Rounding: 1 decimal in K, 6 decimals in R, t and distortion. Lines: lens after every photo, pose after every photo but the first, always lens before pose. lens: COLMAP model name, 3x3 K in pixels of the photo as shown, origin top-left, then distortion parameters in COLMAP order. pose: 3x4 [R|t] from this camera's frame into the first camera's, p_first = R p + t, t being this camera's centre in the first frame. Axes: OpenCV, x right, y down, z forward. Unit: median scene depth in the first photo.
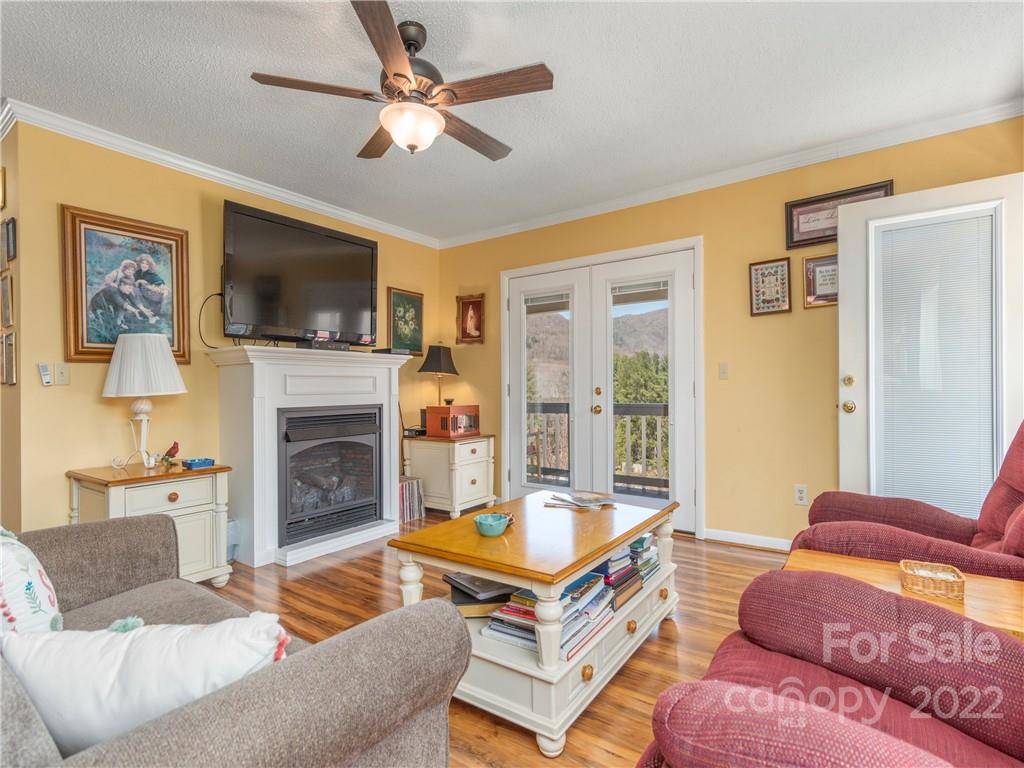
lens RADIAL K [[506.4, 0, 514.3], [0, 506.4, 389.2], [0, 0, 1]] dist [0.005757, 0.000200]
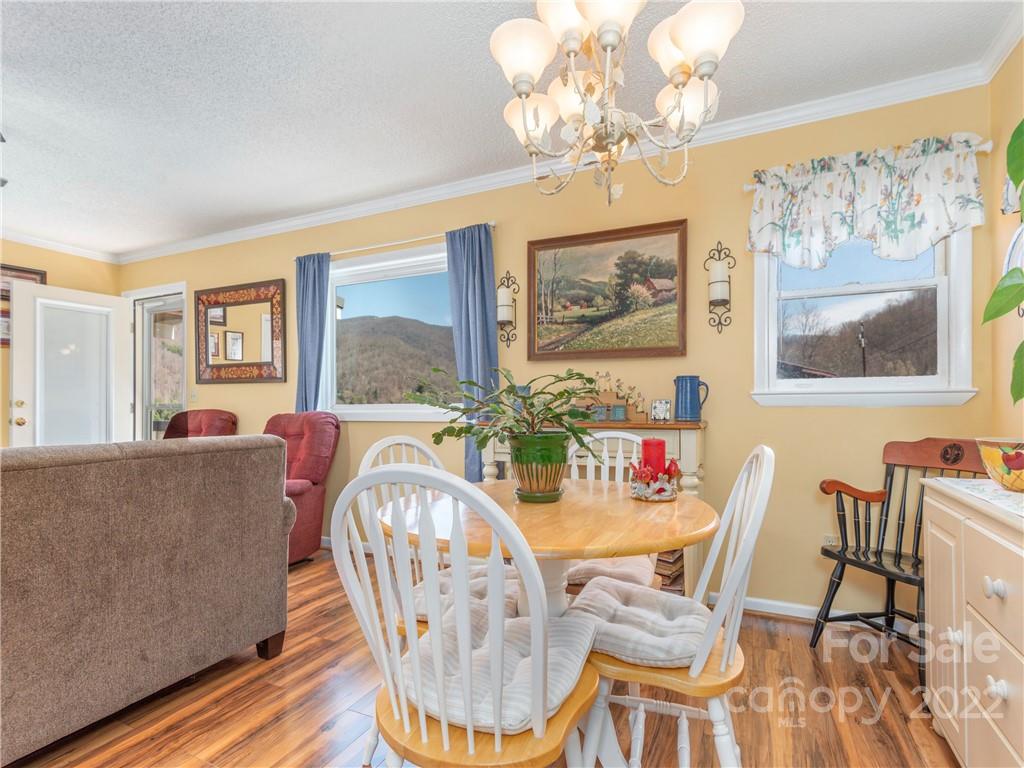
lens RADIAL K [[506.4, 0, 513.1], [0, 506.4, 392.5], [0, 0, 1]] dist [0.005757, 0.000200]
pose [[-0.166687, 0.018054, 0.985845, -0.998592], [0.006524, 0.999831, -0.017207, -0.014295], [-0.985988, 0.003563, -0.166776, -0.137808]]
